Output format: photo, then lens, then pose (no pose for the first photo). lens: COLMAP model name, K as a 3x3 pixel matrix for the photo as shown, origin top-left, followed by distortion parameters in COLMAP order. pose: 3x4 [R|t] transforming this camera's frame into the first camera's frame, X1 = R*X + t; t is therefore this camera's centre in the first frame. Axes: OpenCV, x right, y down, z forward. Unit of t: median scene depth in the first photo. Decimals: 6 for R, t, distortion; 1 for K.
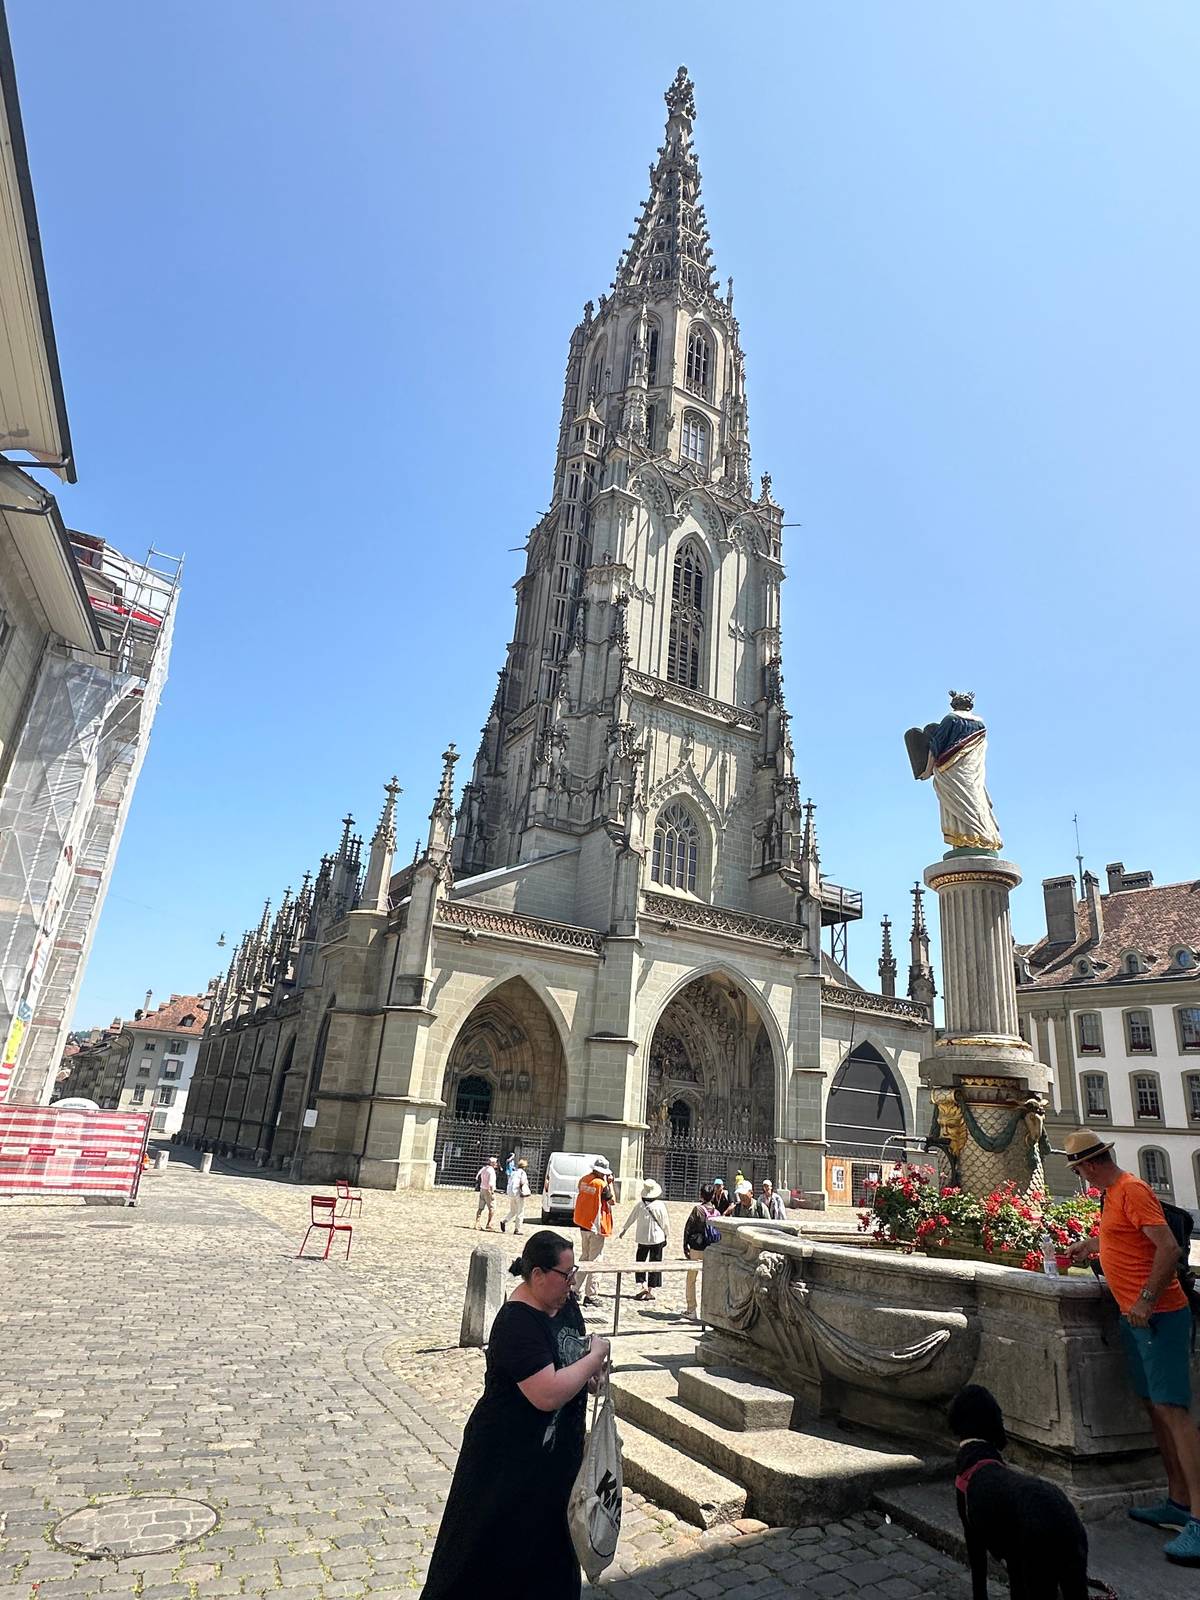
lens RADIAL K [[932.7, 0, 600.0], [0, 932.7, 800.0], [0, 0, 1]] dist [0.005974, 0.000549]
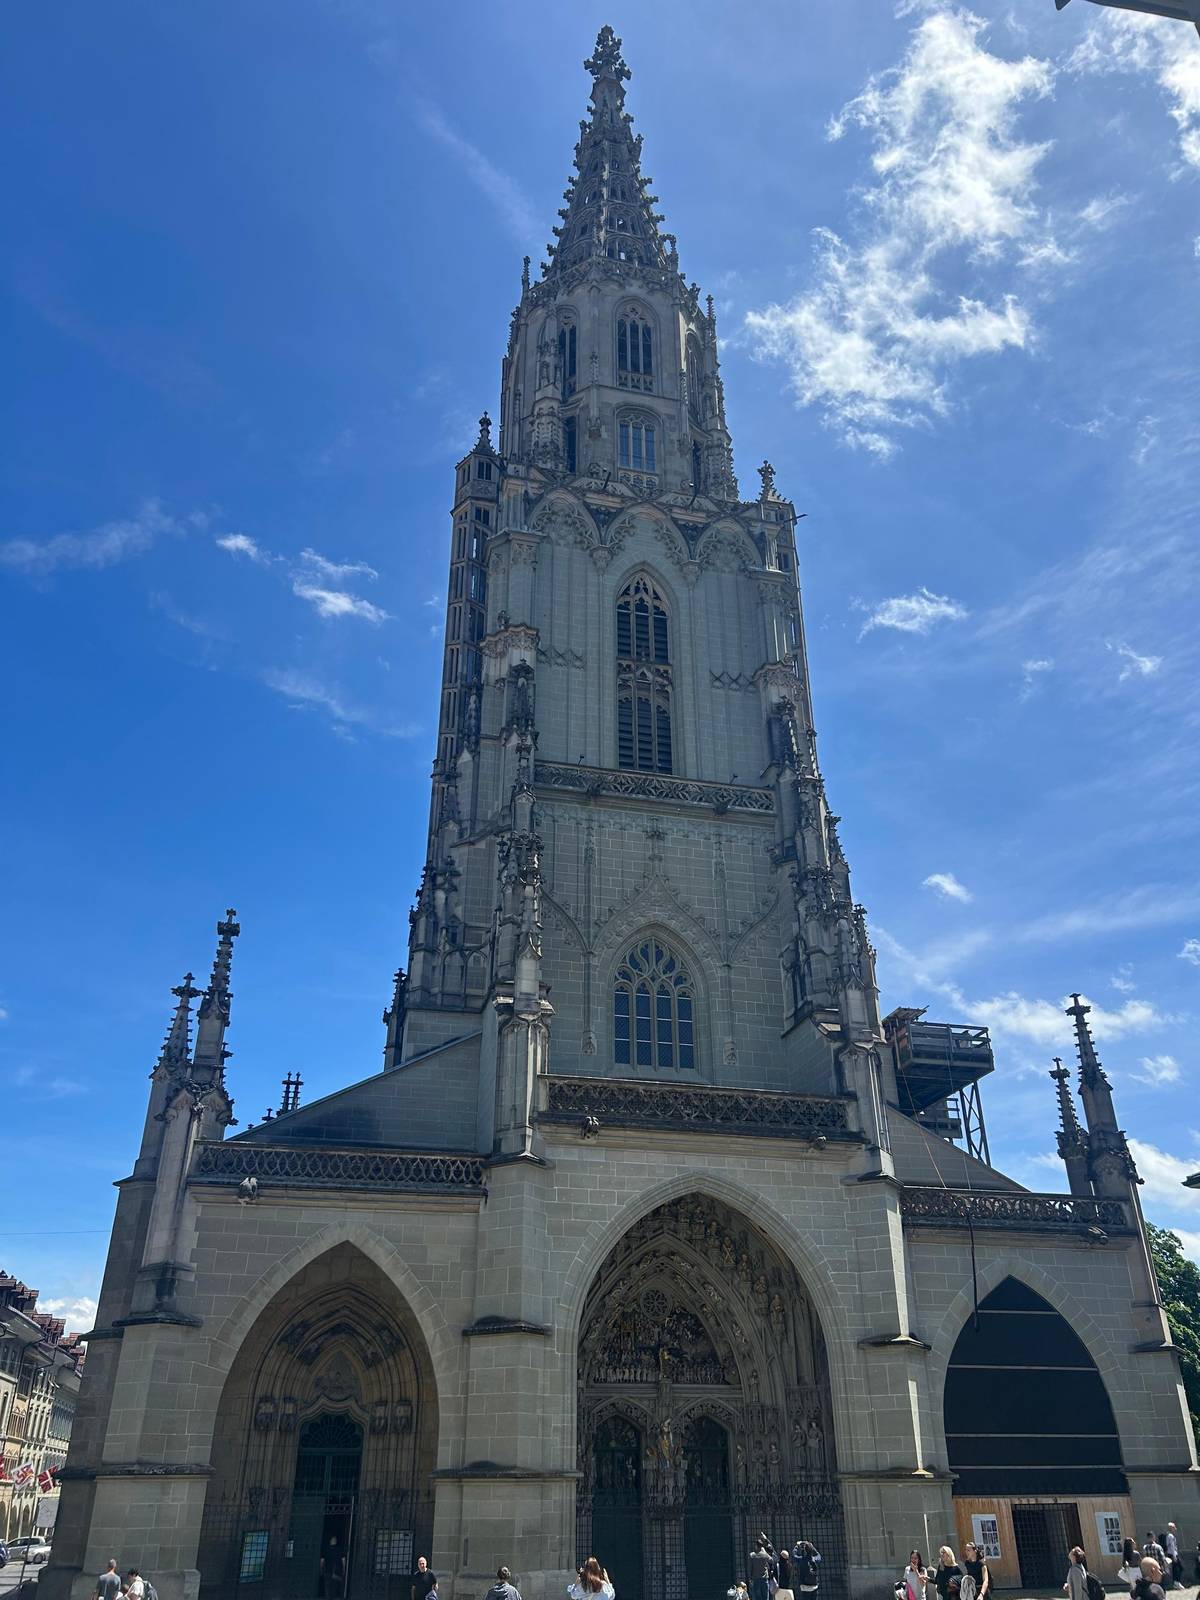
lens RADIAL K [[1229.4, 0, 614.3], [0, 1229.4, 783.8], [0, 0, 1]] dist [0.028075, -0.015251]
pose [[0.953916, -0.216889, -0.207370, 0.276079], [0.175731, 0.963946, -0.199818, 0.070067], [0.243232, 0.154168, 0.957638, 0.142618]]
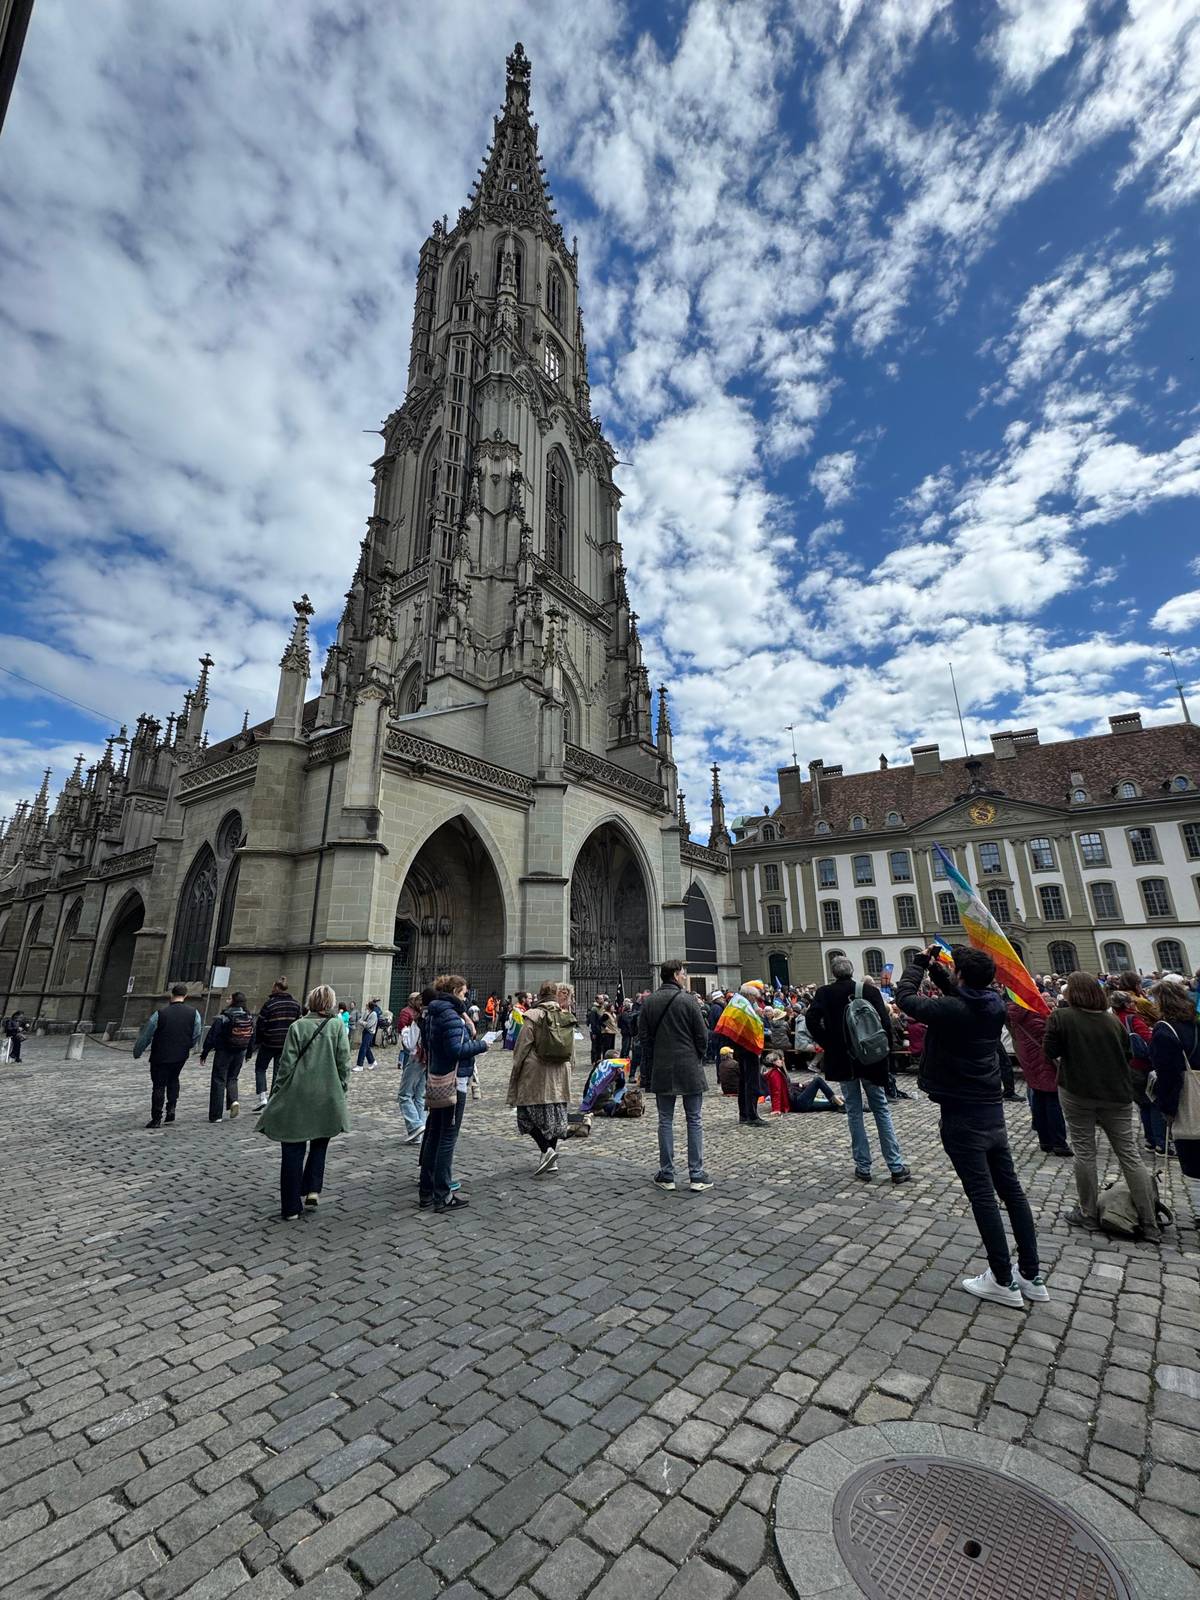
lens RADIAL K [[643.0, 0, 600.0], [0, 643.0, 800.0], [0, 0, 1]] dist [0.002770, -0.000003]
pose [[0.911134, 0.026705, 0.411245, -0.186776], [-0.060430, 0.995769, 0.069223, 0.096764], [-0.407656, -0.087923, 0.908893, 0.279234]]
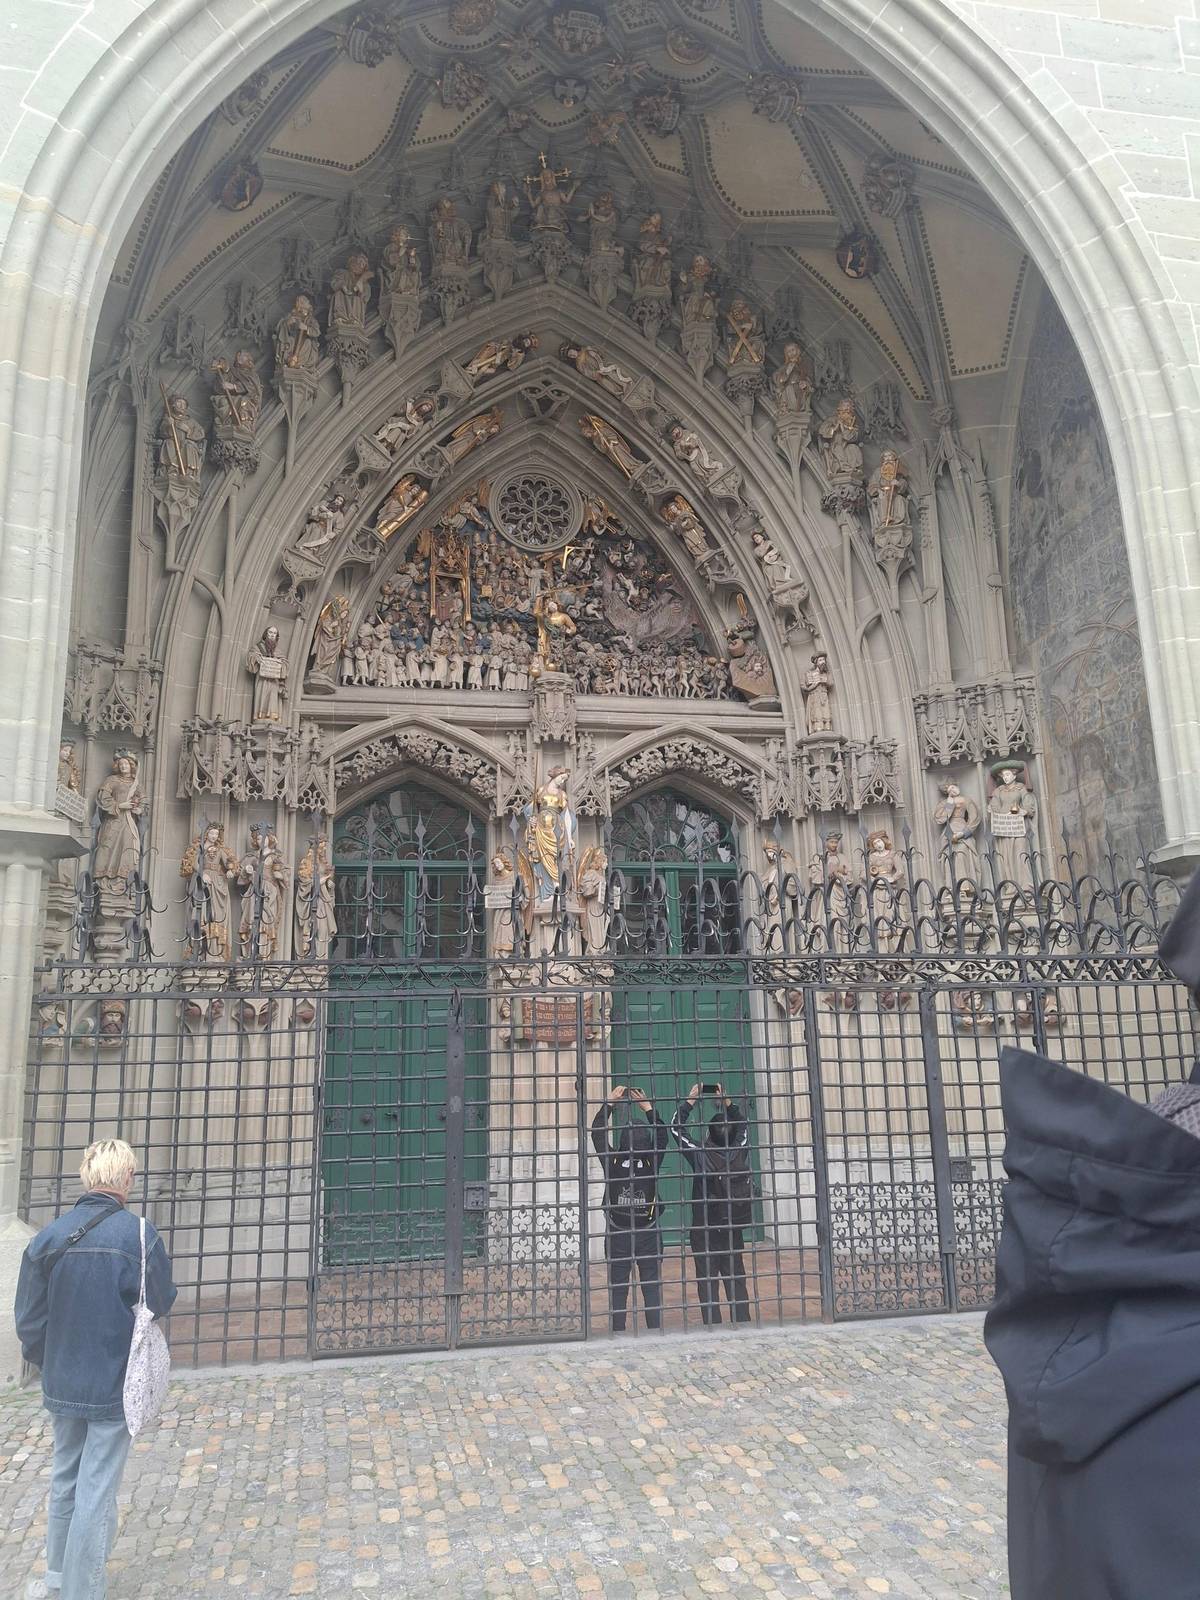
lens RADIAL K [[1213.7, 0, 600.0], [0, 1213.7, 800.0], [0, 0, 1]] dist [0.112802, -0.000564]
pose [[0.936063, -0.180693, -0.301888, 0.147544], [0.205718, 0.977176, 0.052986, 0.293414], [0.285424, -0.111702, 0.951870, 0.703320]]
